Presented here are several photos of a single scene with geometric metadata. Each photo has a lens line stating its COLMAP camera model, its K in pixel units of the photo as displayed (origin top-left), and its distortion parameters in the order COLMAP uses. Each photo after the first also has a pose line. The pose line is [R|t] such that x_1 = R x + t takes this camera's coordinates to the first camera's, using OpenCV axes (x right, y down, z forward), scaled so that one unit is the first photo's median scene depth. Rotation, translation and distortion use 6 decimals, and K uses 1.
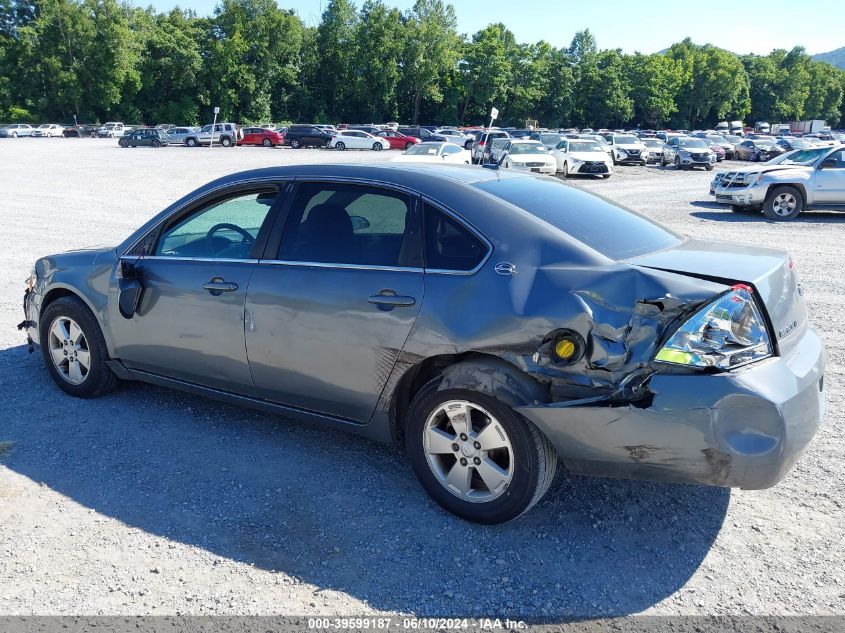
lens RADIAL K [[663.0, 0, 420.4], [0, 663.0, 315.4], [0, 0, 1]] dist [0.001560, -0.008735]
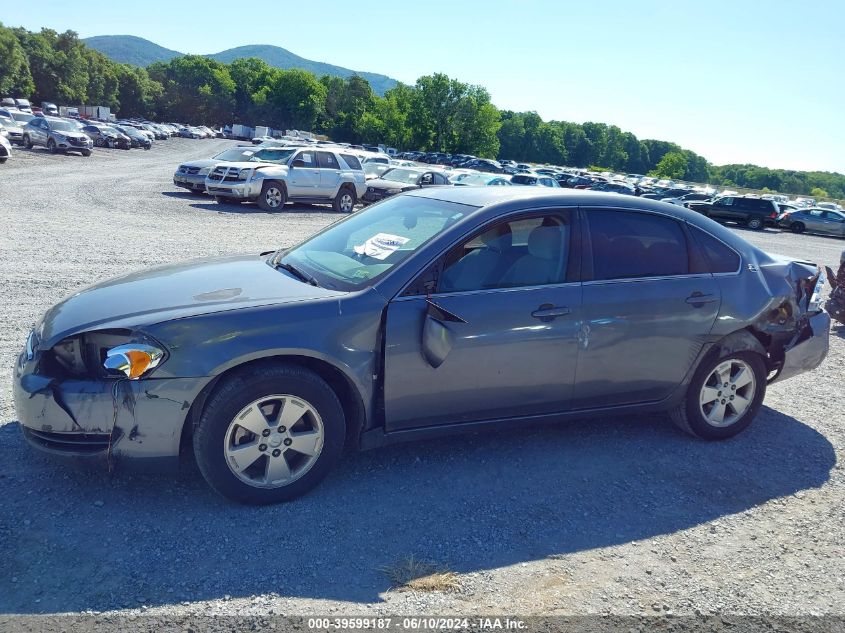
lens RADIAL K [[663.0, 0, 419.7], [0, 663.0, 317.6], [0, 0, 1]] dist [0.001560, -0.008735]
pose [[0.573286, -0.148215, 0.805838, -0.258020], [0.125521, 0.987780, 0.092381, -0.032521], [-0.809683, 0.048188, 0.584885, 0.115601]]
